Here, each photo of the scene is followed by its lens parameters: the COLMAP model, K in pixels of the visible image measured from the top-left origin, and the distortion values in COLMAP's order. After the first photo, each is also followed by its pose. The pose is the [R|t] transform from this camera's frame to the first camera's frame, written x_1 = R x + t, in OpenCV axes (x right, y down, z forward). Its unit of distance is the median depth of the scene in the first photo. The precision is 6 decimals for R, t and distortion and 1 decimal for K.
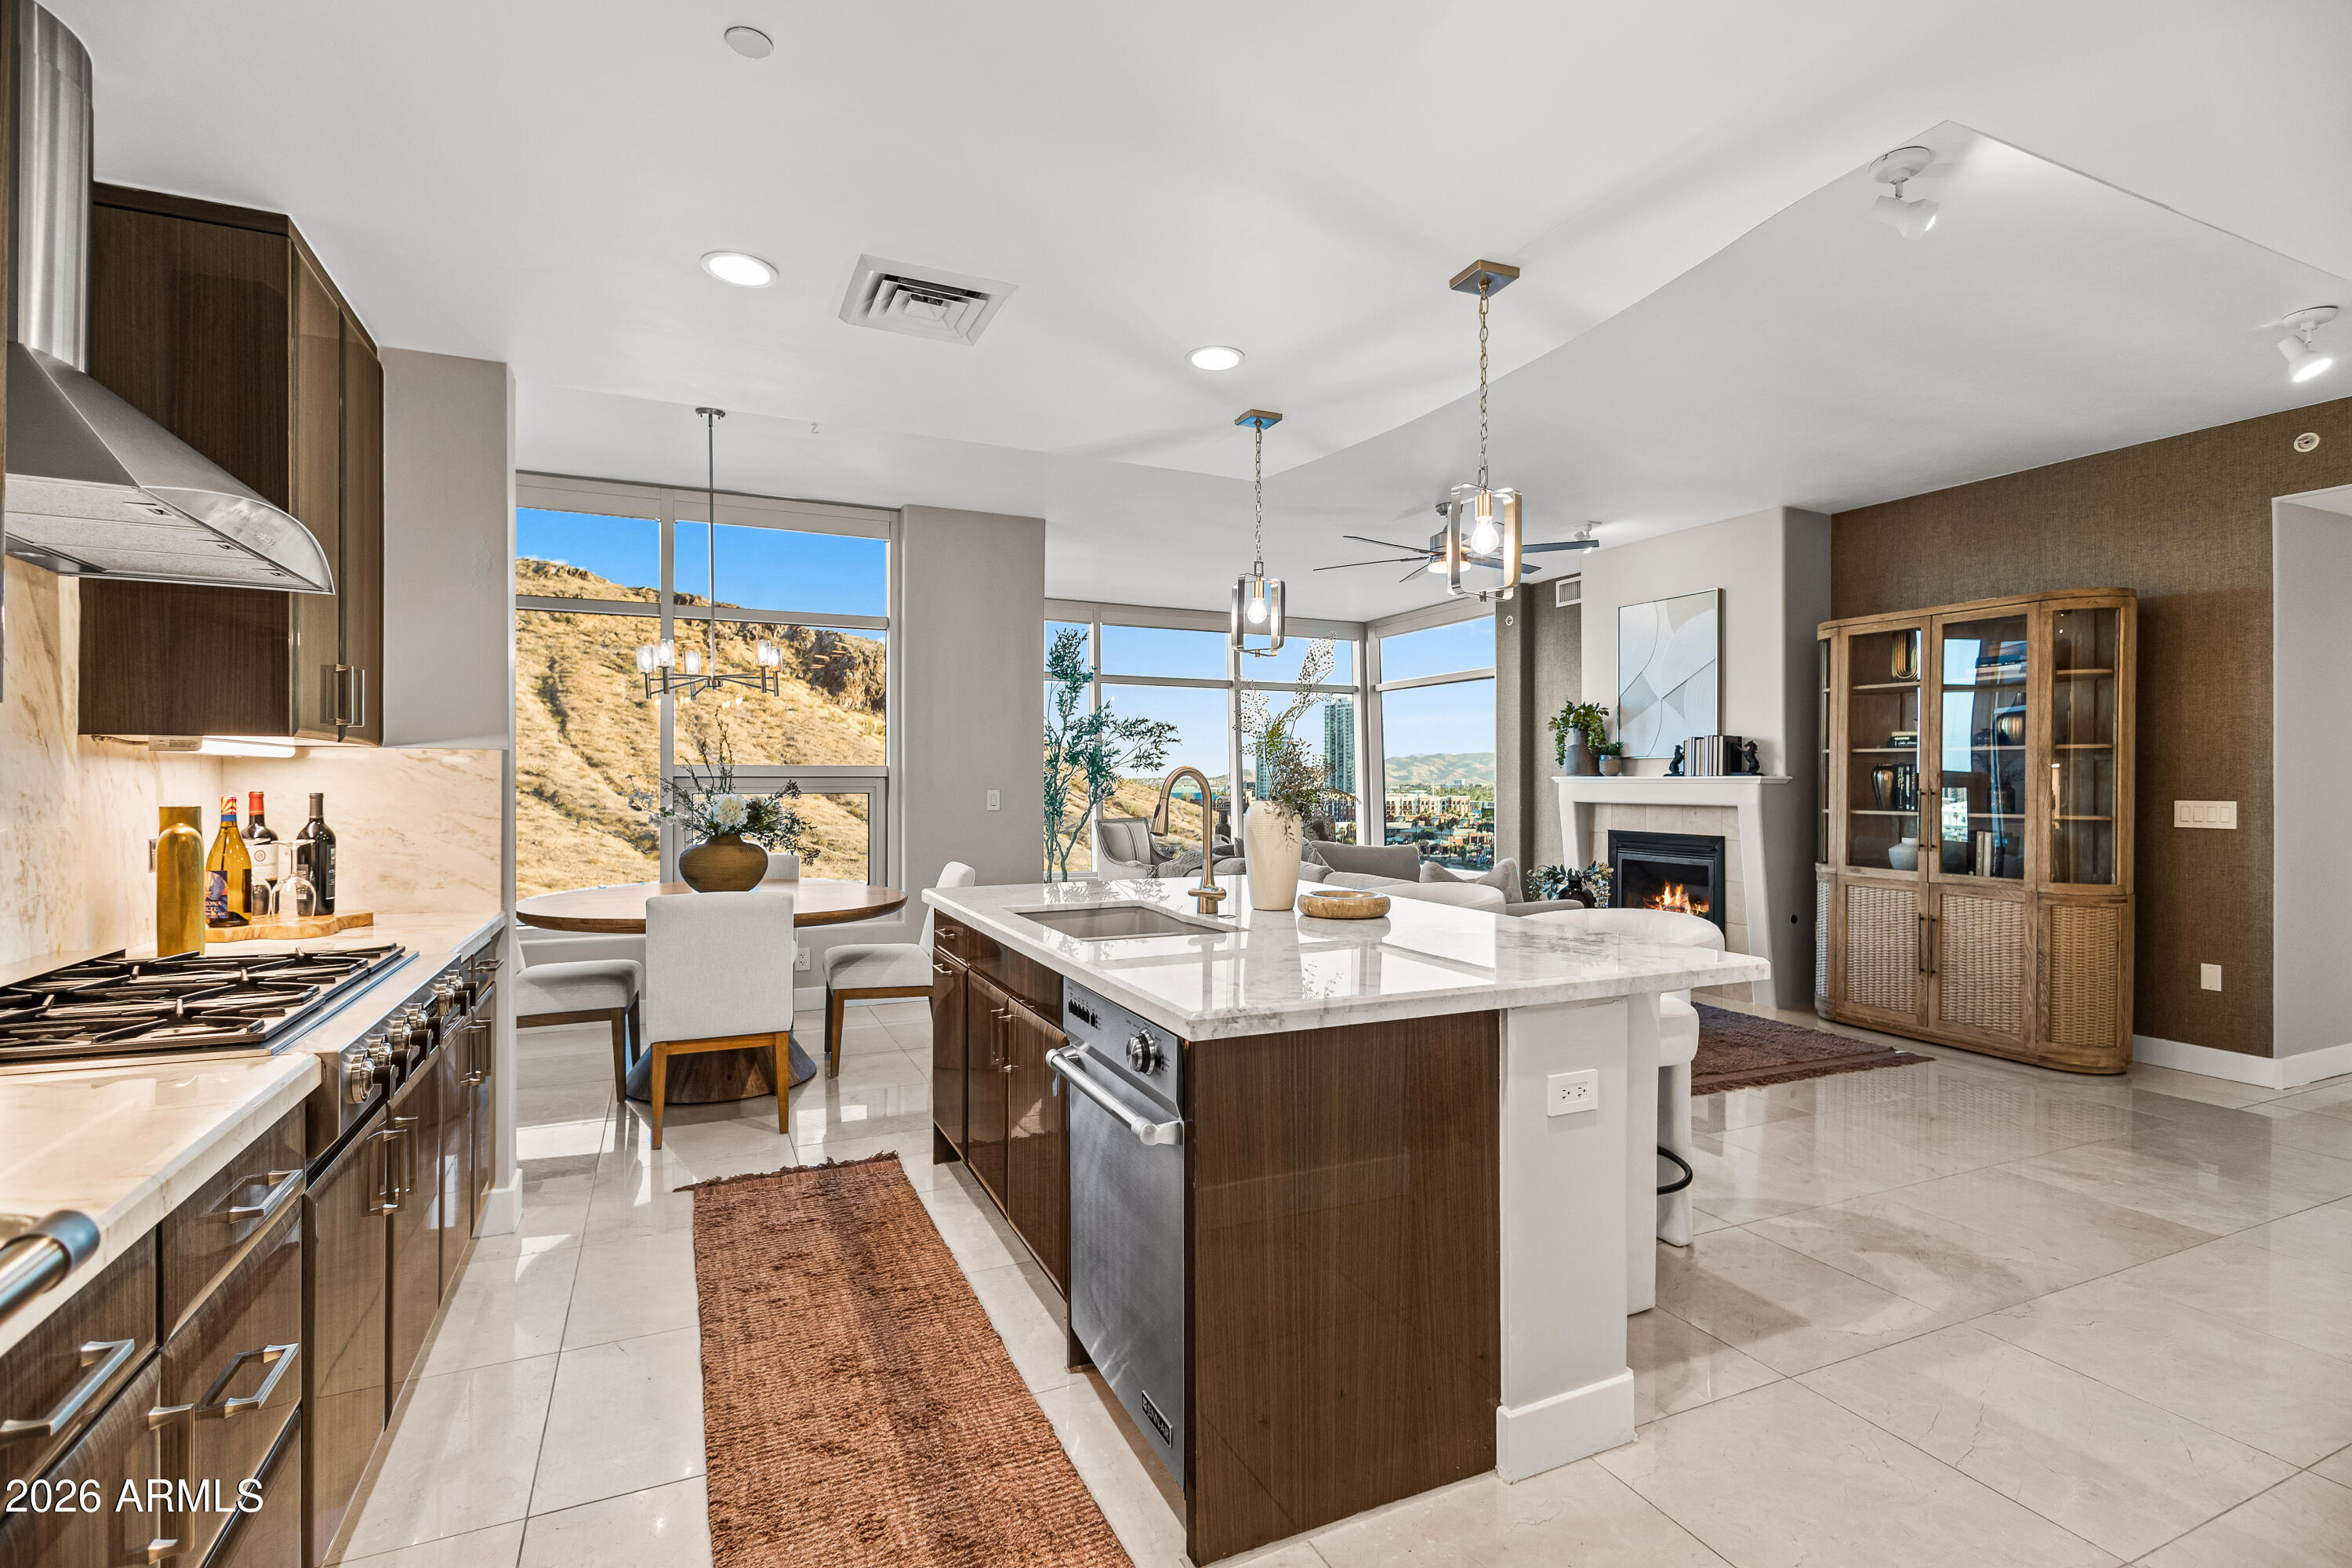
lens RADIAL K [[1091.6, 0, 1177.4], [0, 1091.6, 789.8], [0, 0, 1]] dist [0.011473, -0.002829]
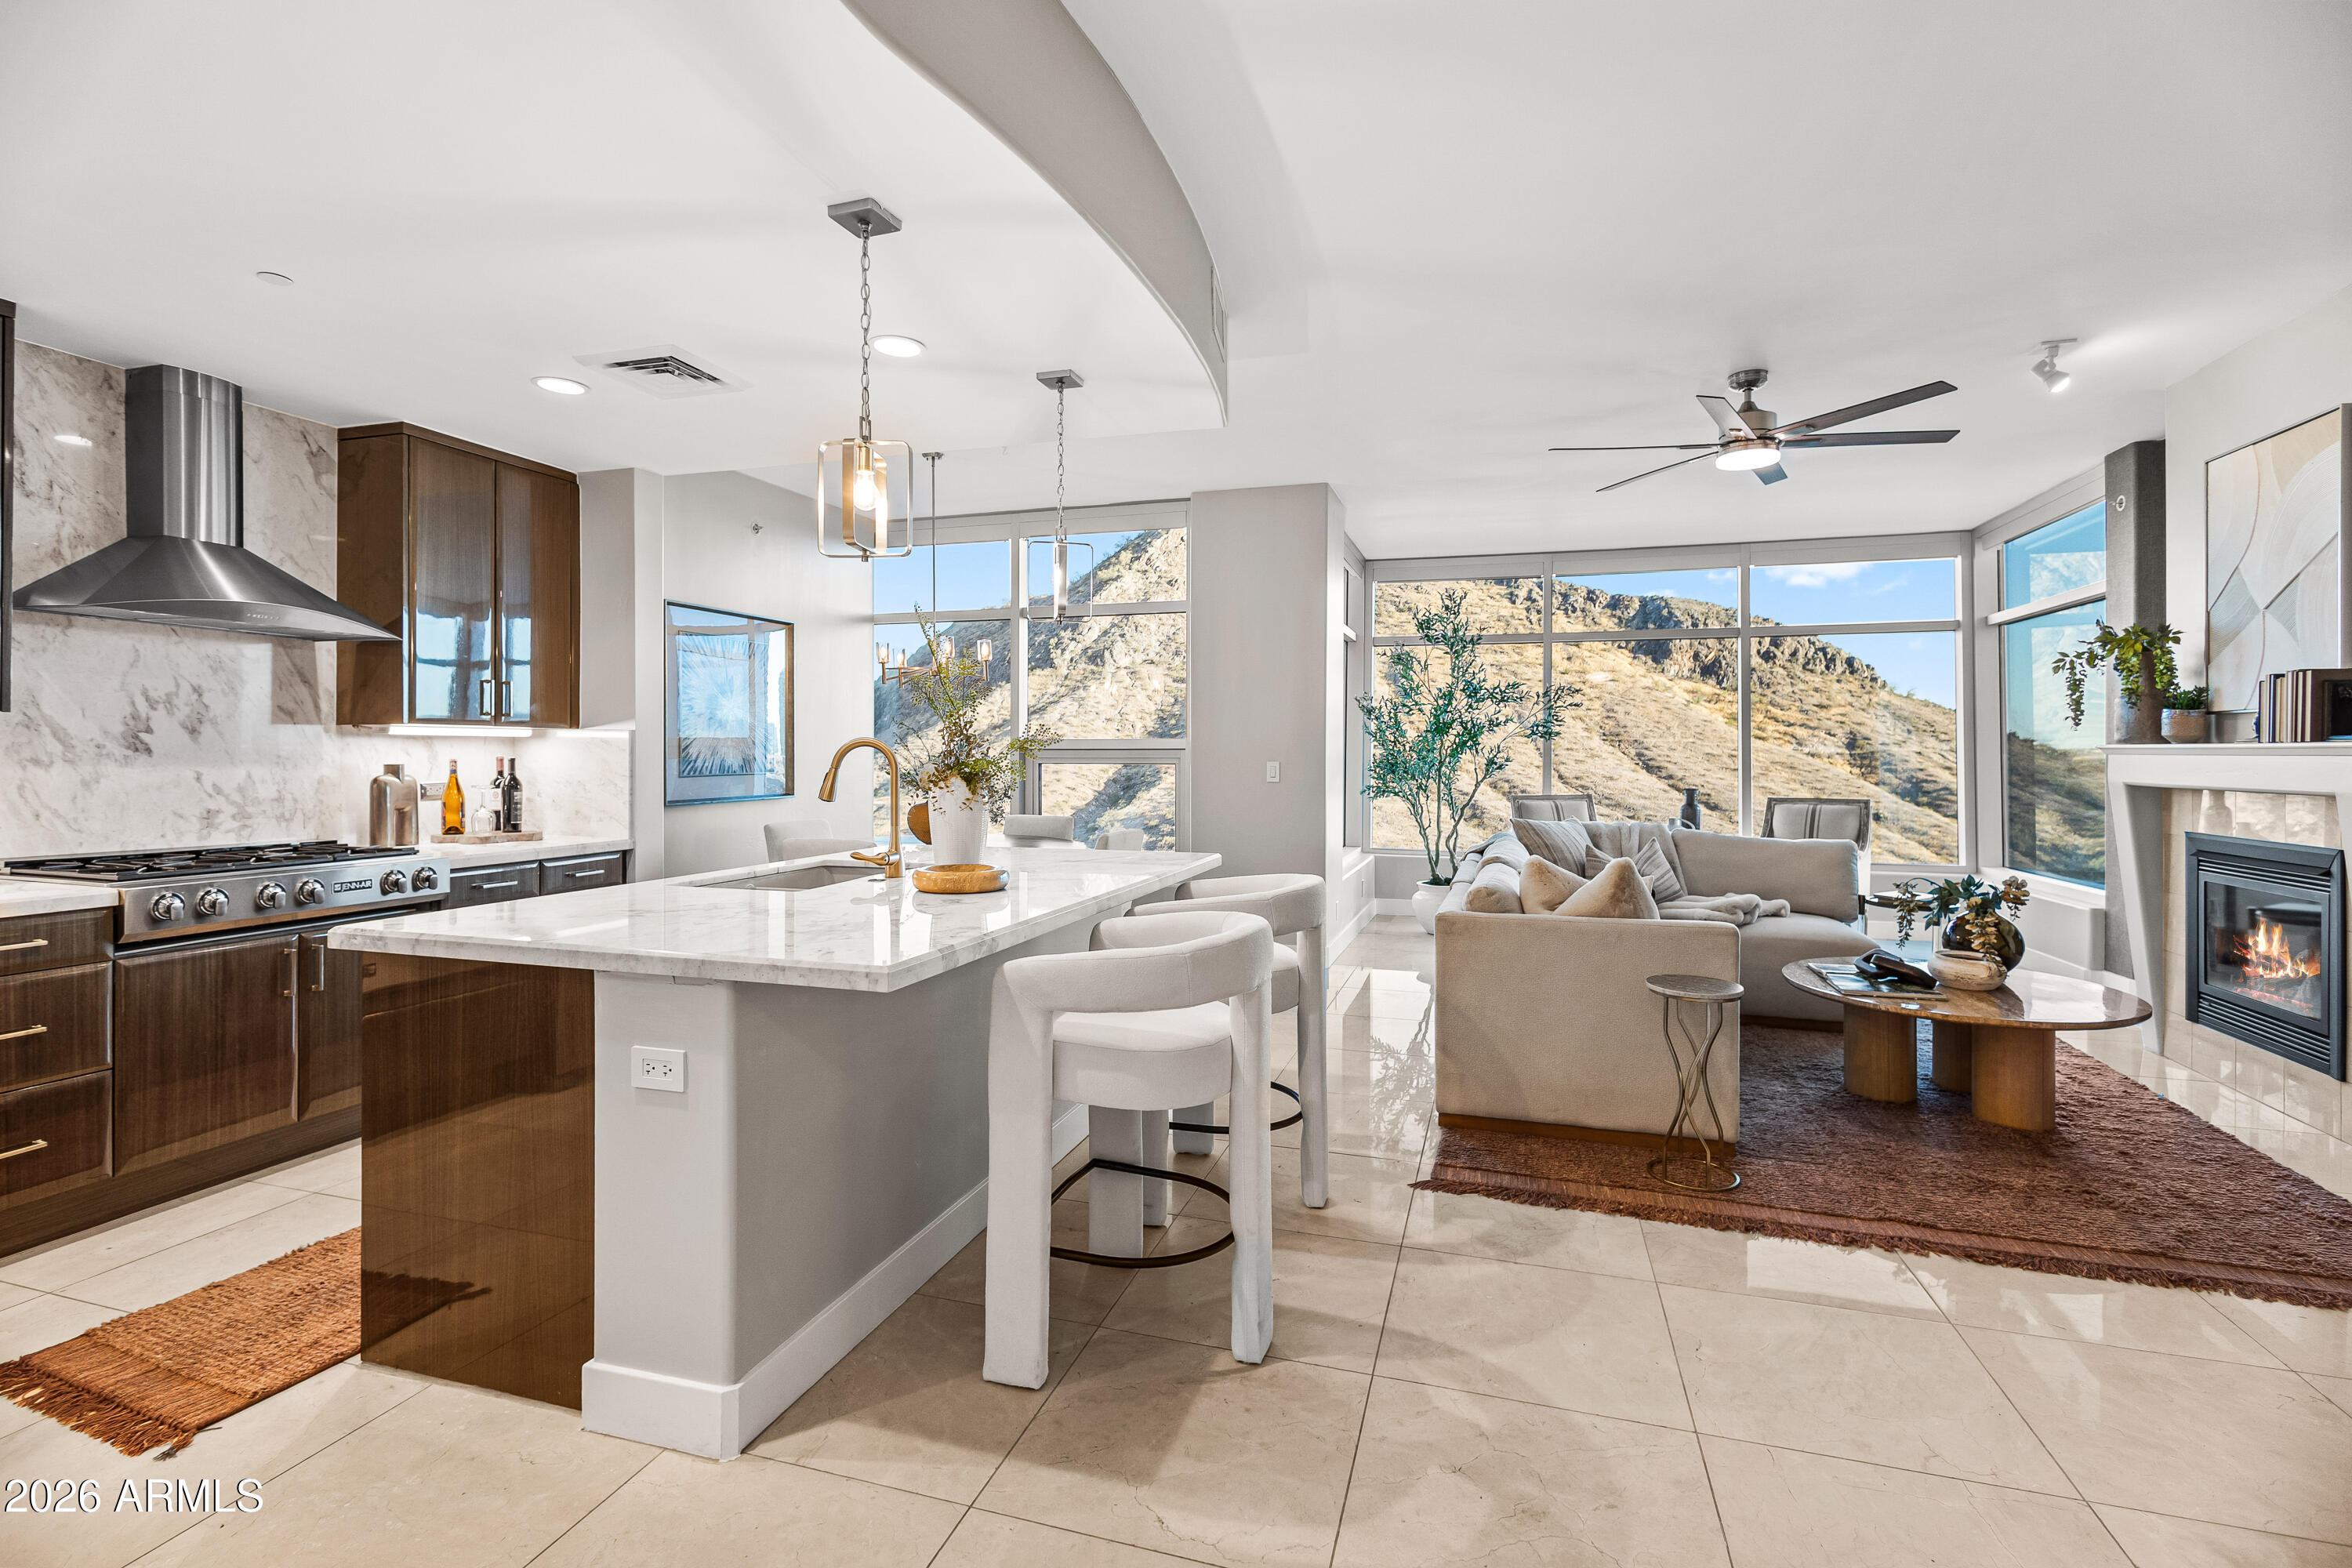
lens RADIAL K [[1091.6, 0, 1171.2], [0, 1091.6, 759.0], [0, 0, 1]] dist [0.011473, -0.002829]
pose [[0.736382, 0.004673, -0.676550, 0.970841], [-0.006454, 0.999979, -0.000118, -0.000934], [0.676536, 0.004453, 0.736396, 0.421408]]
